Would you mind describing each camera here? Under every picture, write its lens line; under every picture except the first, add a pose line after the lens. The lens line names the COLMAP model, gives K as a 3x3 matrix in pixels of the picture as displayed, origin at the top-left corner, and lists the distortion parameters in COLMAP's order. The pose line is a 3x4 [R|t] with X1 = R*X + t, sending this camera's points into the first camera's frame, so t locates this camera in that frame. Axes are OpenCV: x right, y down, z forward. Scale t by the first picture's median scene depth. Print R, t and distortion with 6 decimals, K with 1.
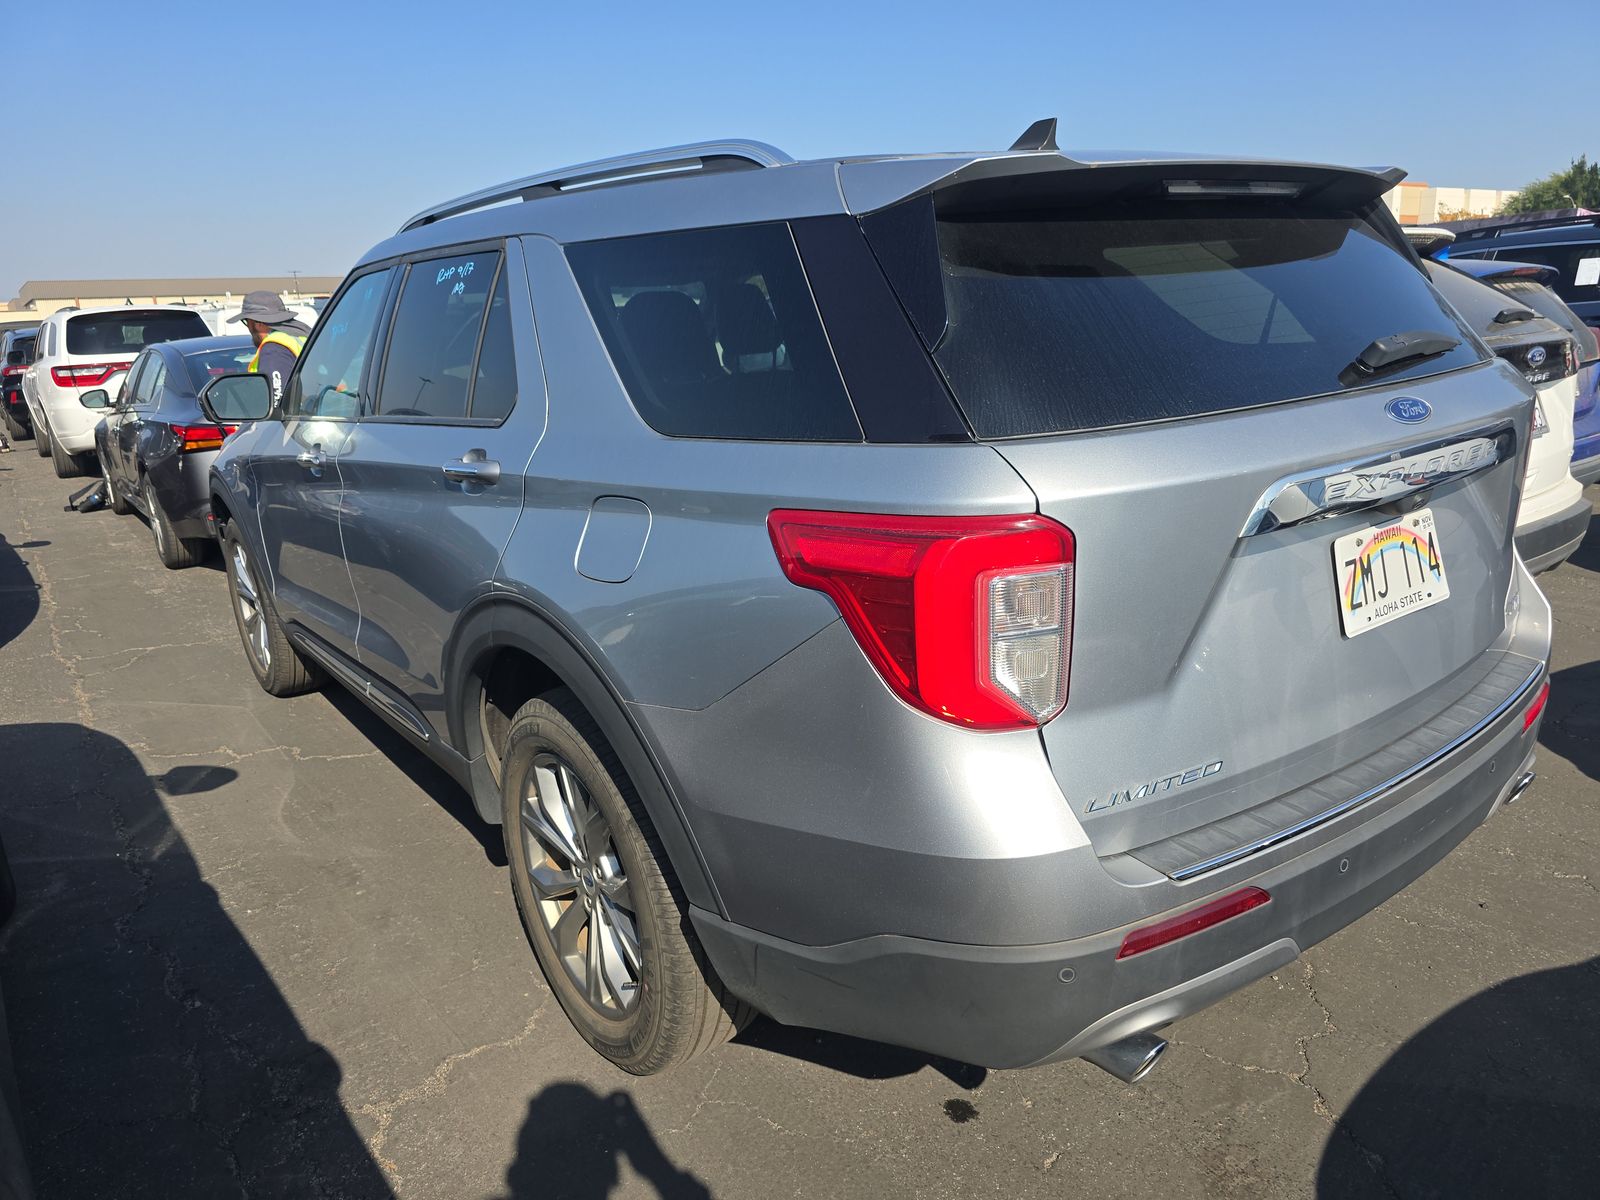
lens RADIAL K [[1087.9, 0, 800.0], [0, 1087.9, 600.0], [0, 0, 1]] dist [0.030686, -0.035632]
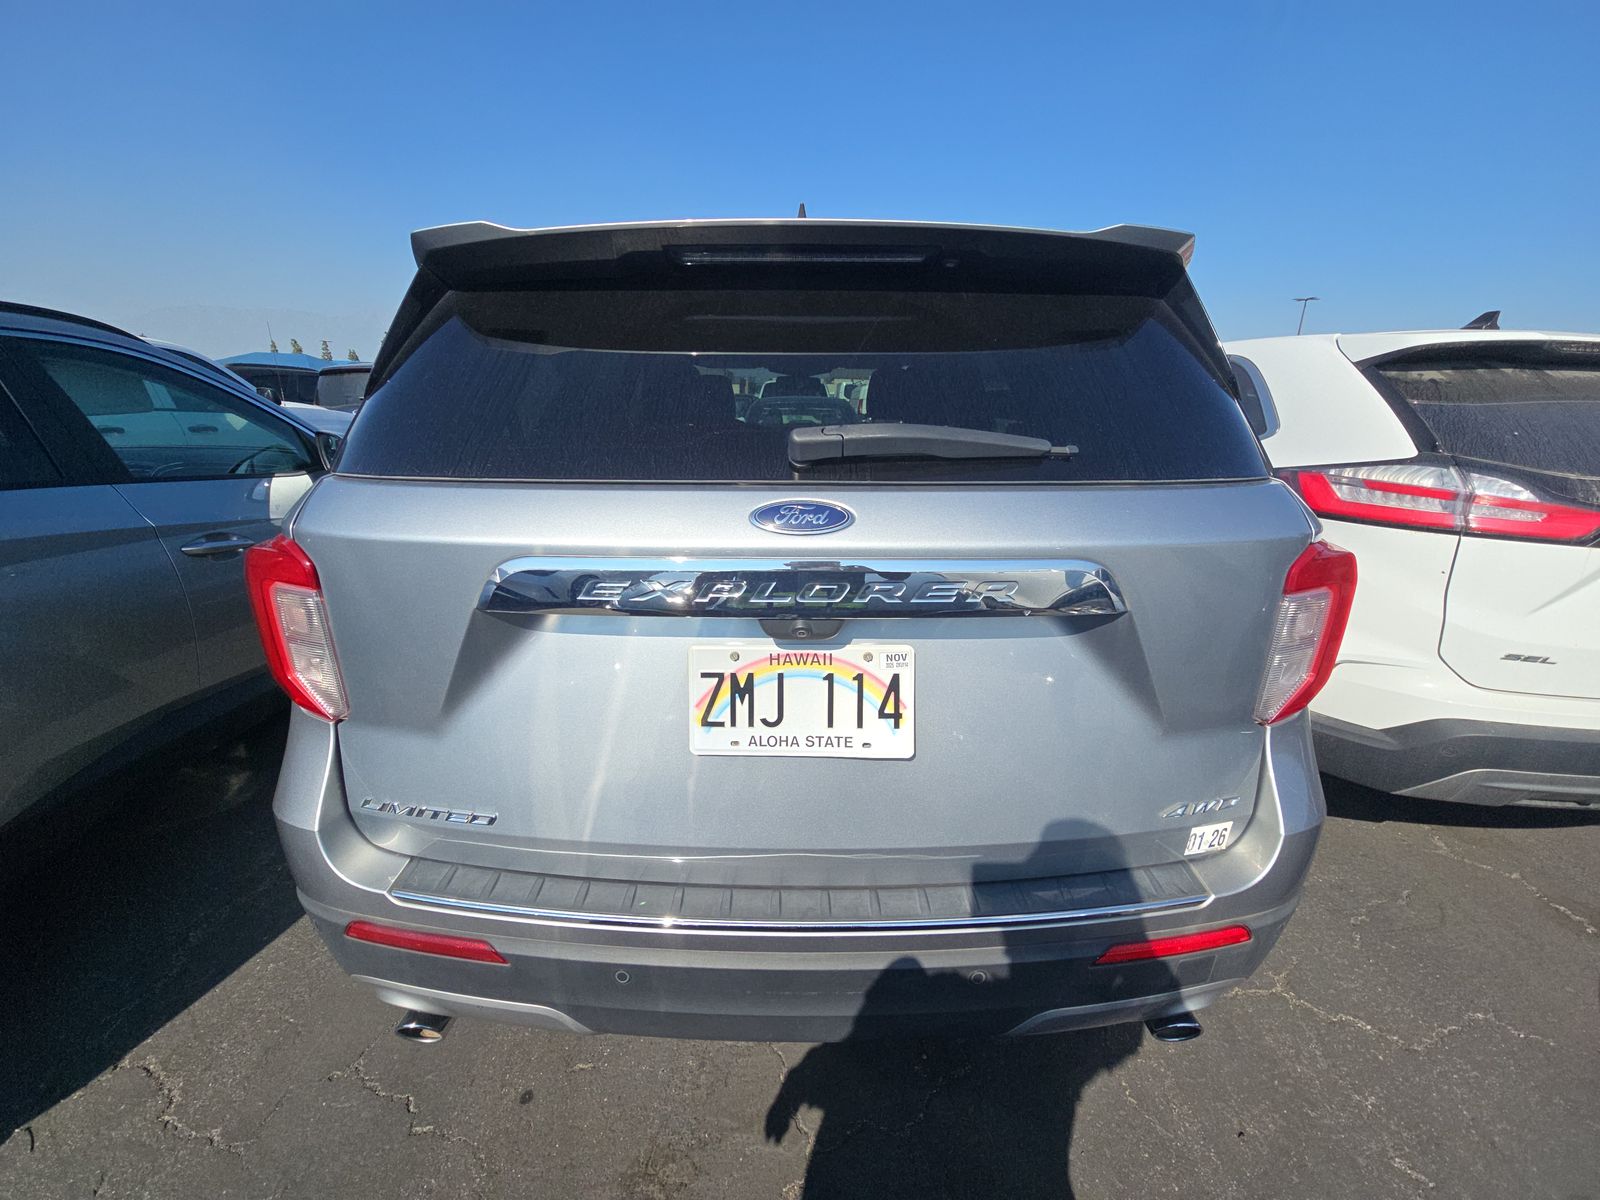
lens RADIAL K [[646.7, 0, 800.0], [0, 646.7, 600.0], [0, 0, 1]] dist [0.022927, -0.019922]
pose [[0.785843, 0.225062, -0.576019, 0.809965], [-0.196557, 0.974027, 0.112416, -0.161201], [0.586359, 0.024879, 0.809669, 0.575031]]
